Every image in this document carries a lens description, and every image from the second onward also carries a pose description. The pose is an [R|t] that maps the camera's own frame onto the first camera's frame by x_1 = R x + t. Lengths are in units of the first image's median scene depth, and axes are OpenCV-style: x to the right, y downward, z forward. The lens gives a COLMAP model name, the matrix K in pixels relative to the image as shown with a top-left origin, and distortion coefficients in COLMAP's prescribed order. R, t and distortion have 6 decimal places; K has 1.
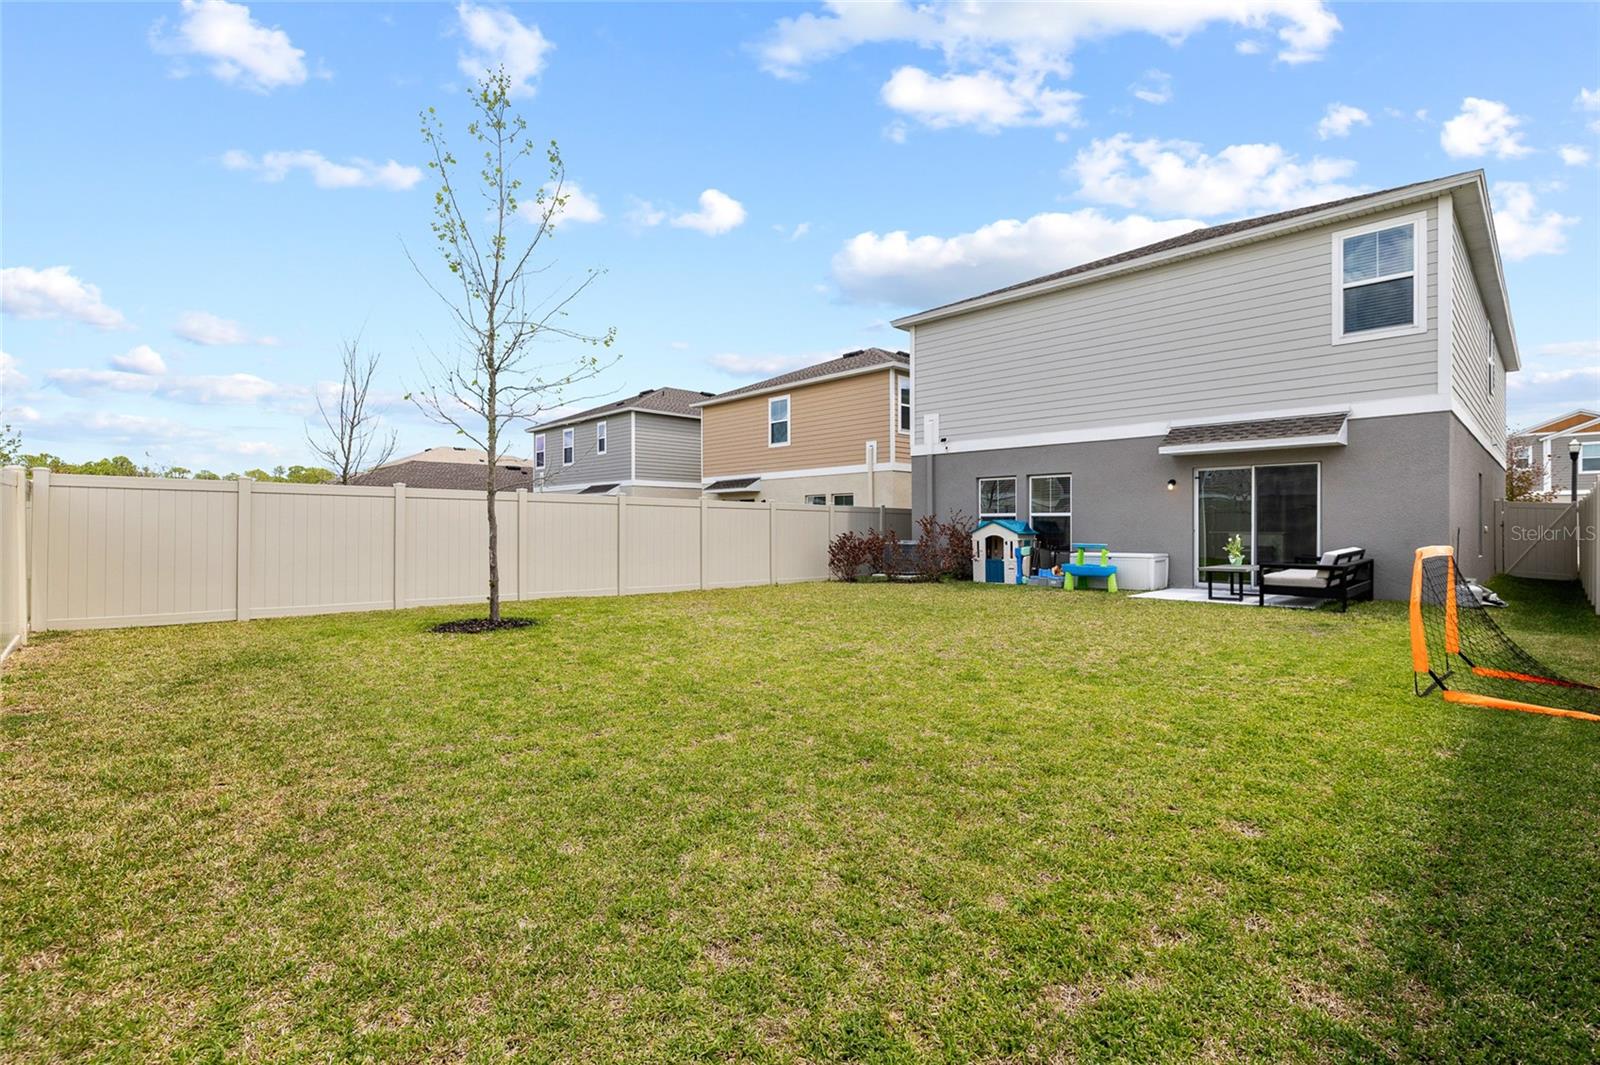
lens RADIAL K [[725.6, 0, 794.7], [0, 725.6, 525.2], [0, 0, 1]] dist [-0.000929, -0.000266]
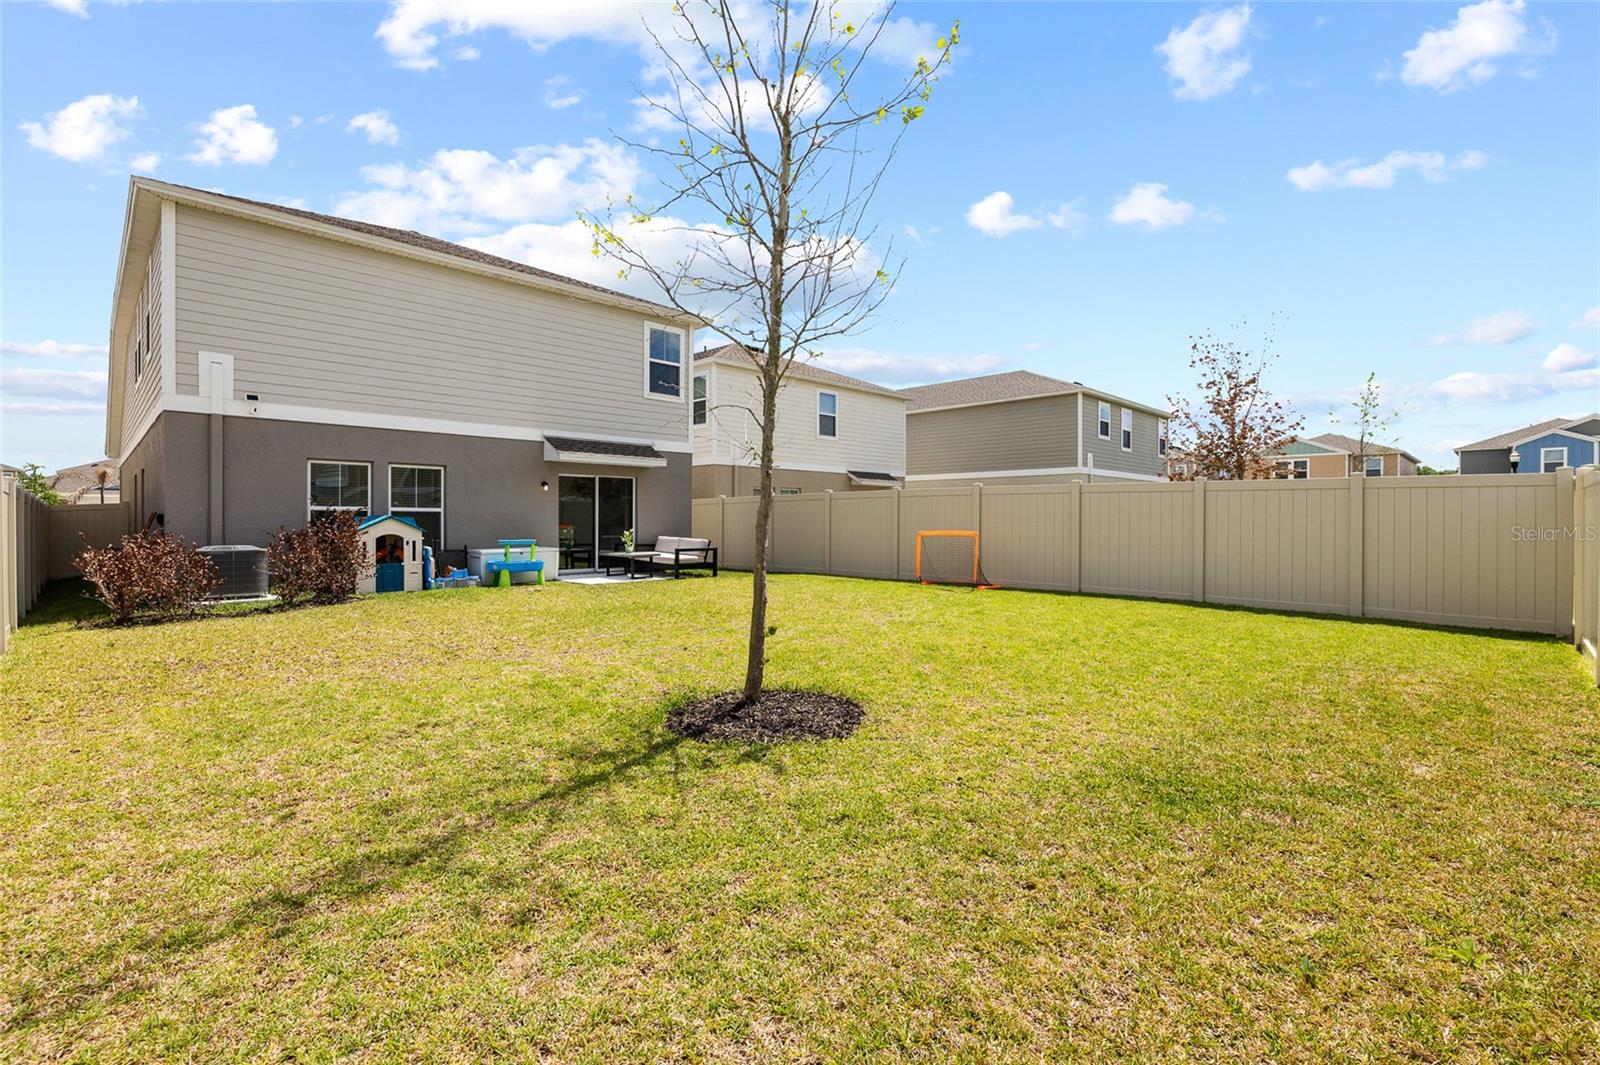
lens RADIAL K [[725.6, 0, 794.7], [0, 725.6, 525.2], [0, 0, 1]] dist [-0.000929, -0.000266]
pose [[-0.024948, -0.008111, 0.999656, -0.567535], [-0.002020, 0.999965, 0.008063, -0.003910], [-0.999687, -0.001818, -0.024963, 0.576571]]
